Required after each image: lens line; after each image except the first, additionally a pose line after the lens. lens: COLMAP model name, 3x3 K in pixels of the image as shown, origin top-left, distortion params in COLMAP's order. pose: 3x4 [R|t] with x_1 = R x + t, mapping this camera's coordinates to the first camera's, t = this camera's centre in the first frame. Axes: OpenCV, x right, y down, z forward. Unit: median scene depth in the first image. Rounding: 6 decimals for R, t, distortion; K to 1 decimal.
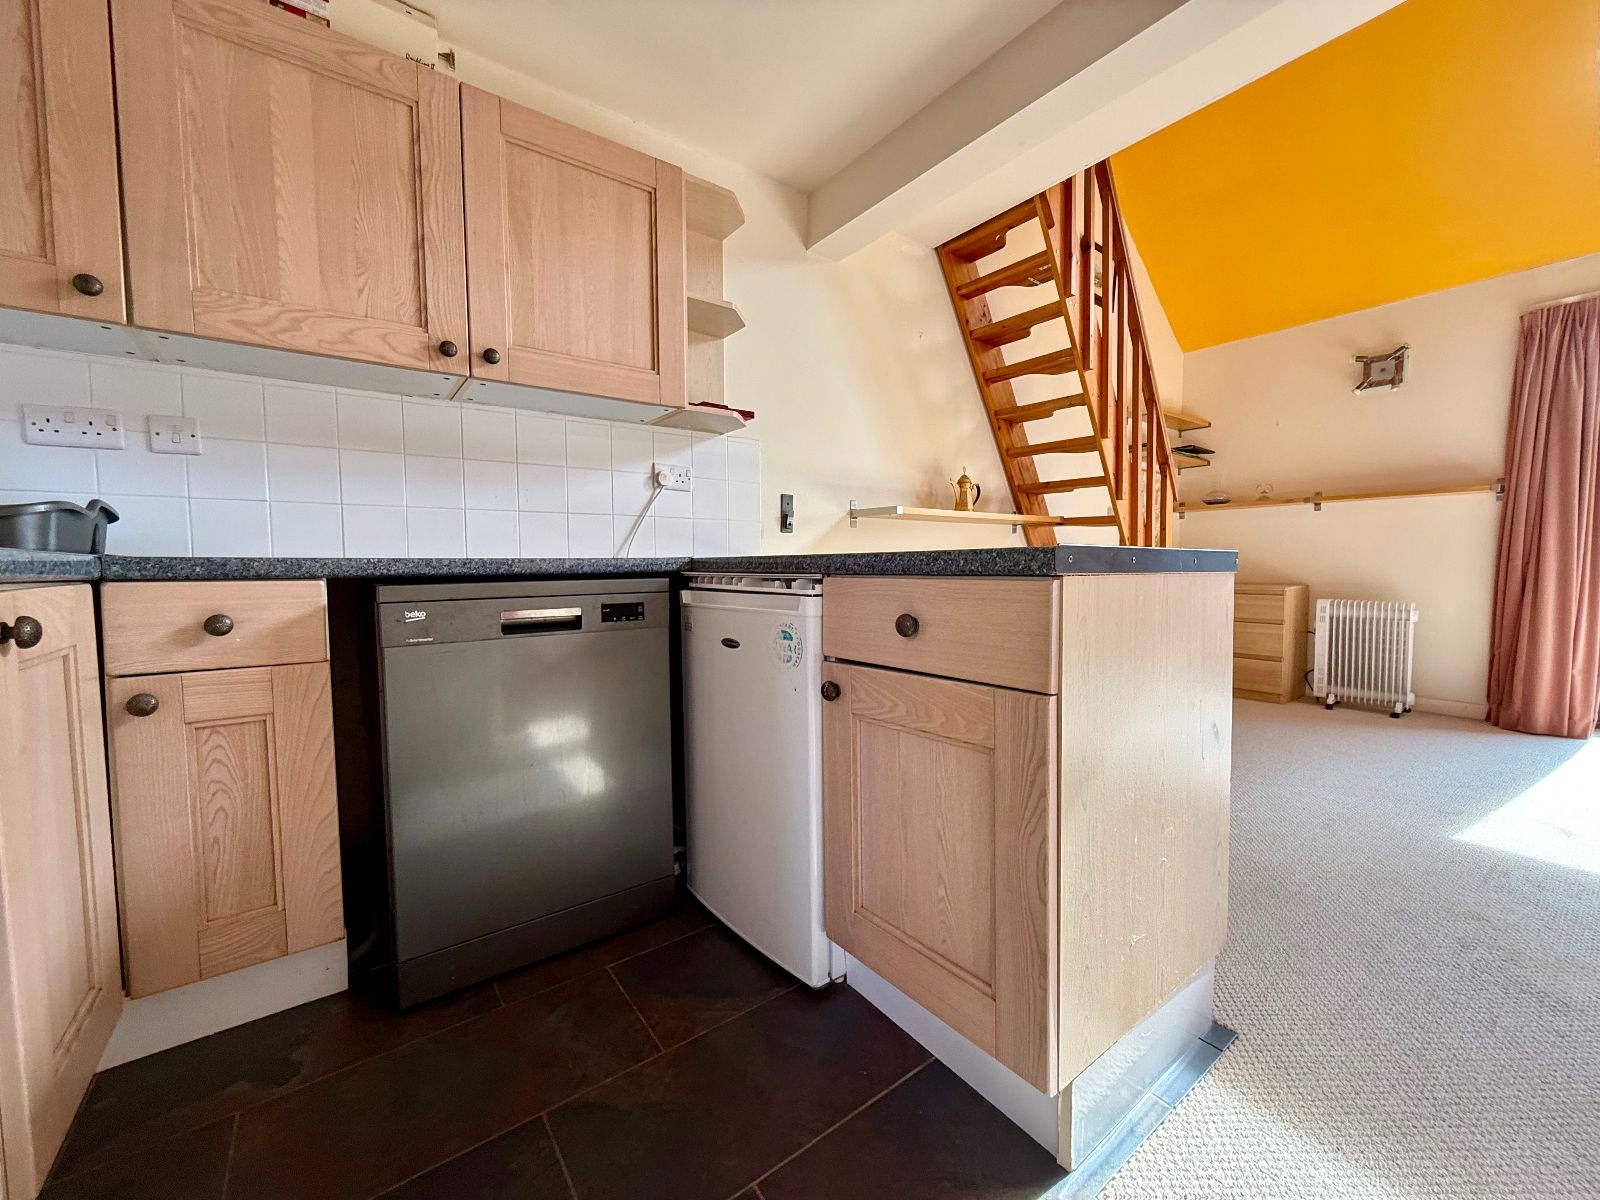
lens RADIAL K [[638.8, 0, 803.9], [0, 638.8, 595.4], [0, 0, 1]] dist [0.000298, 0.001402]
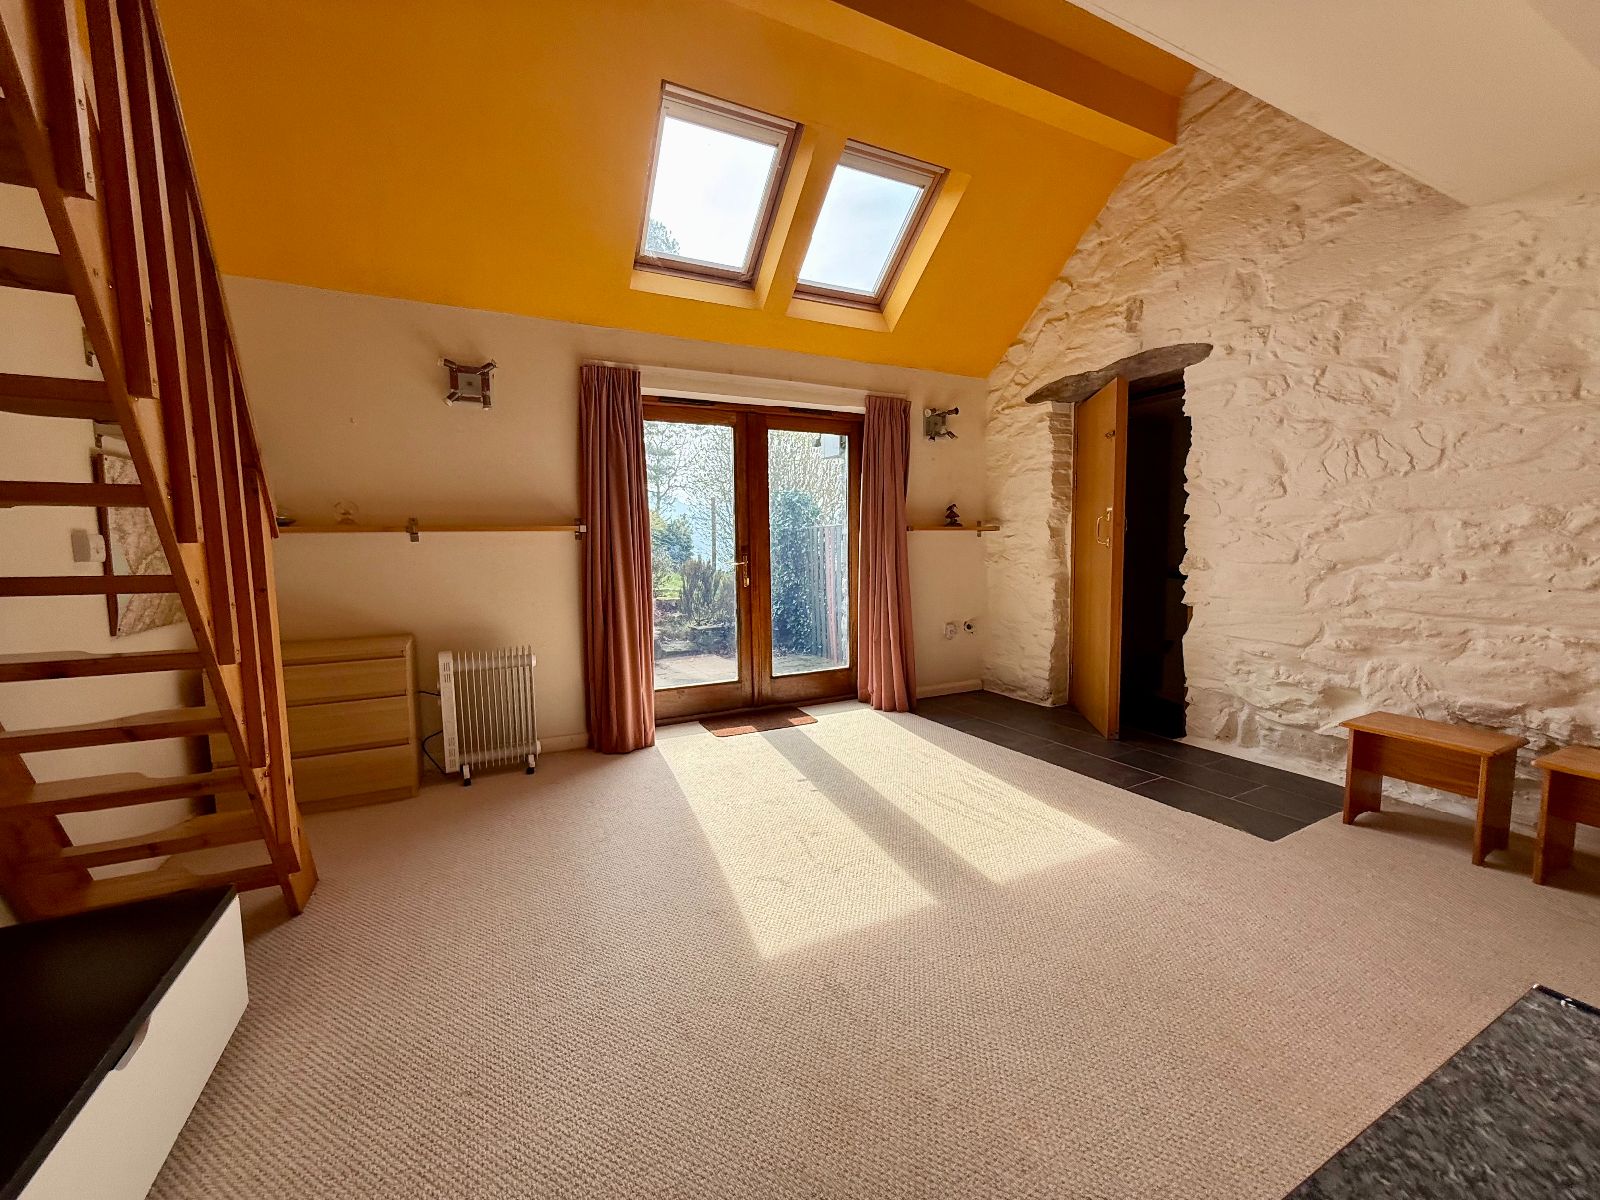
lens RADIAL K [[638.8, 0, 800.4], [0, 638.8, 599.4], [0, 0, 1]] dist [0.000298, 0.001402]
pose [[0.178734, -0.085054, 0.980214, 0.106020], [0.068585, 0.994910, 0.073823, -0.092146], [-0.981504, 0.054033, 0.183658, 0.409113]]
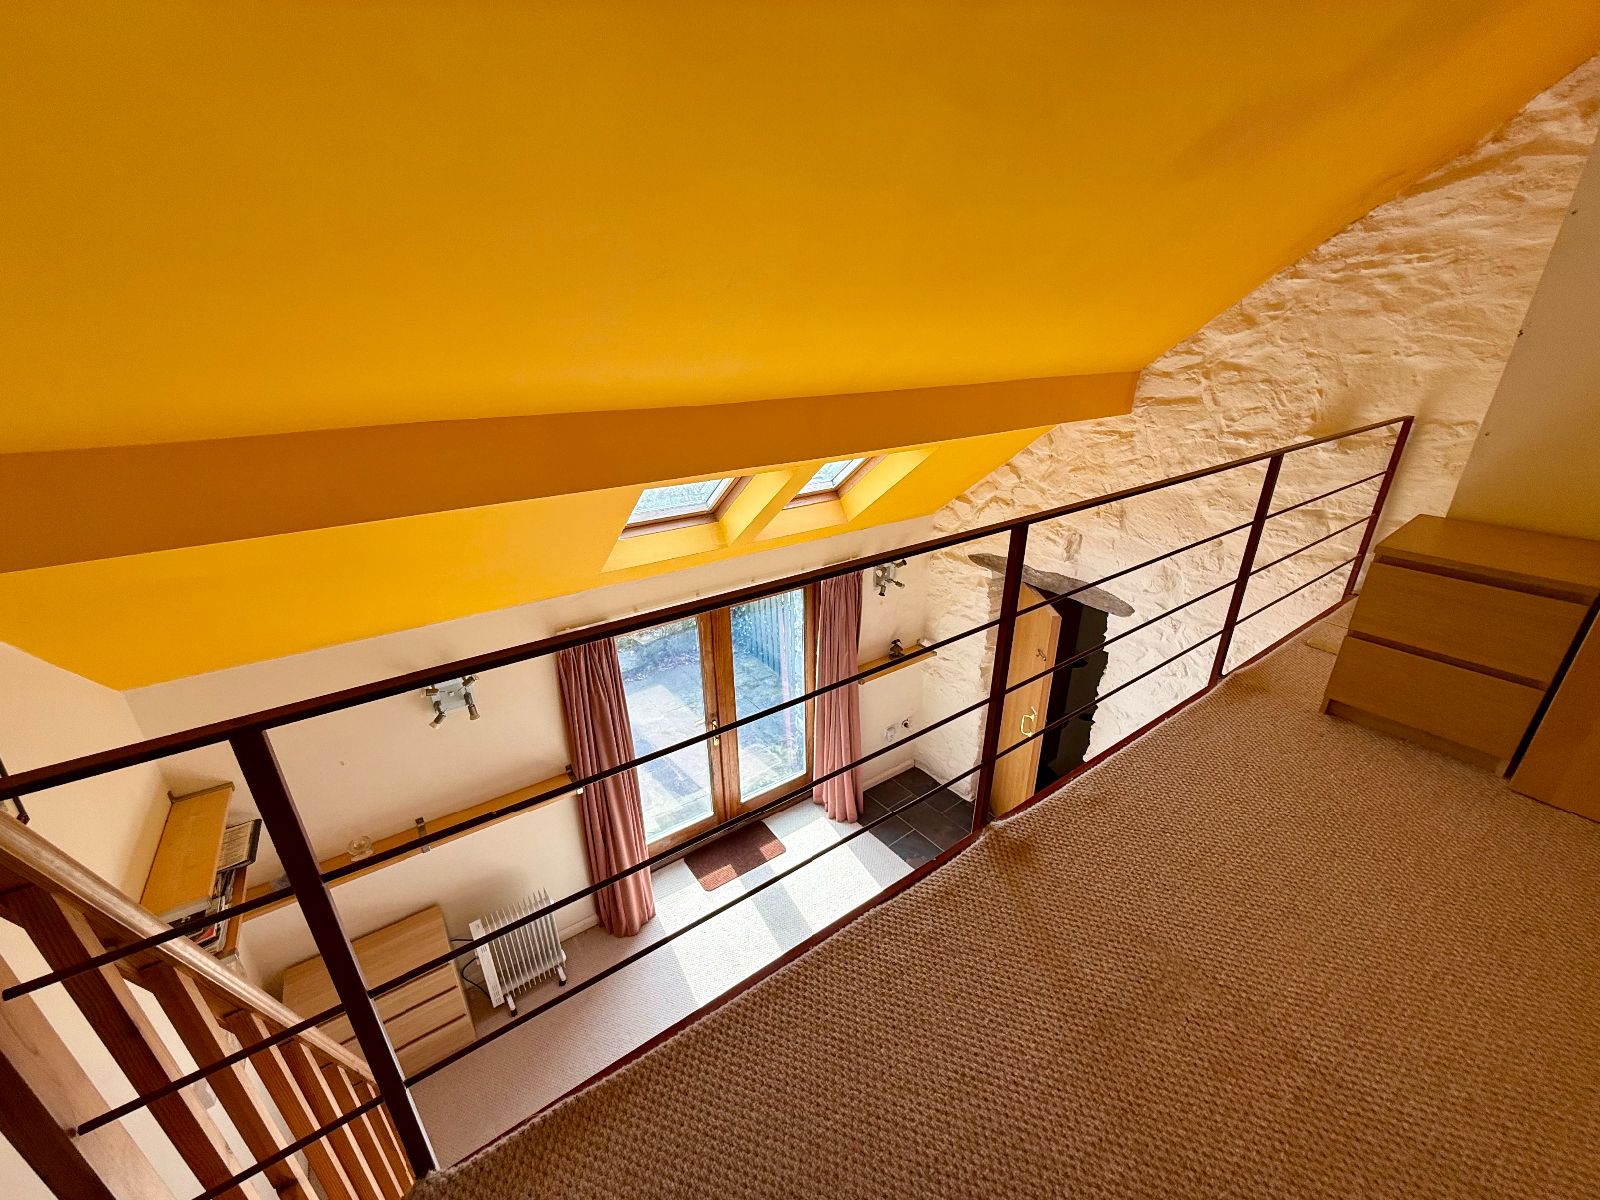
lens RADIAL K [[638.8, 0, 801.1], [0, 638.8, 596.5], [0, 0, 1]] dist [0.000298, 0.001402]
pose [[0.030336, -0.386495, 0.921793, 0.162875], [0.066813, 0.920938, 0.383938, -0.775954], [-0.997304, 0.049941, 0.053760, 0.463118]]
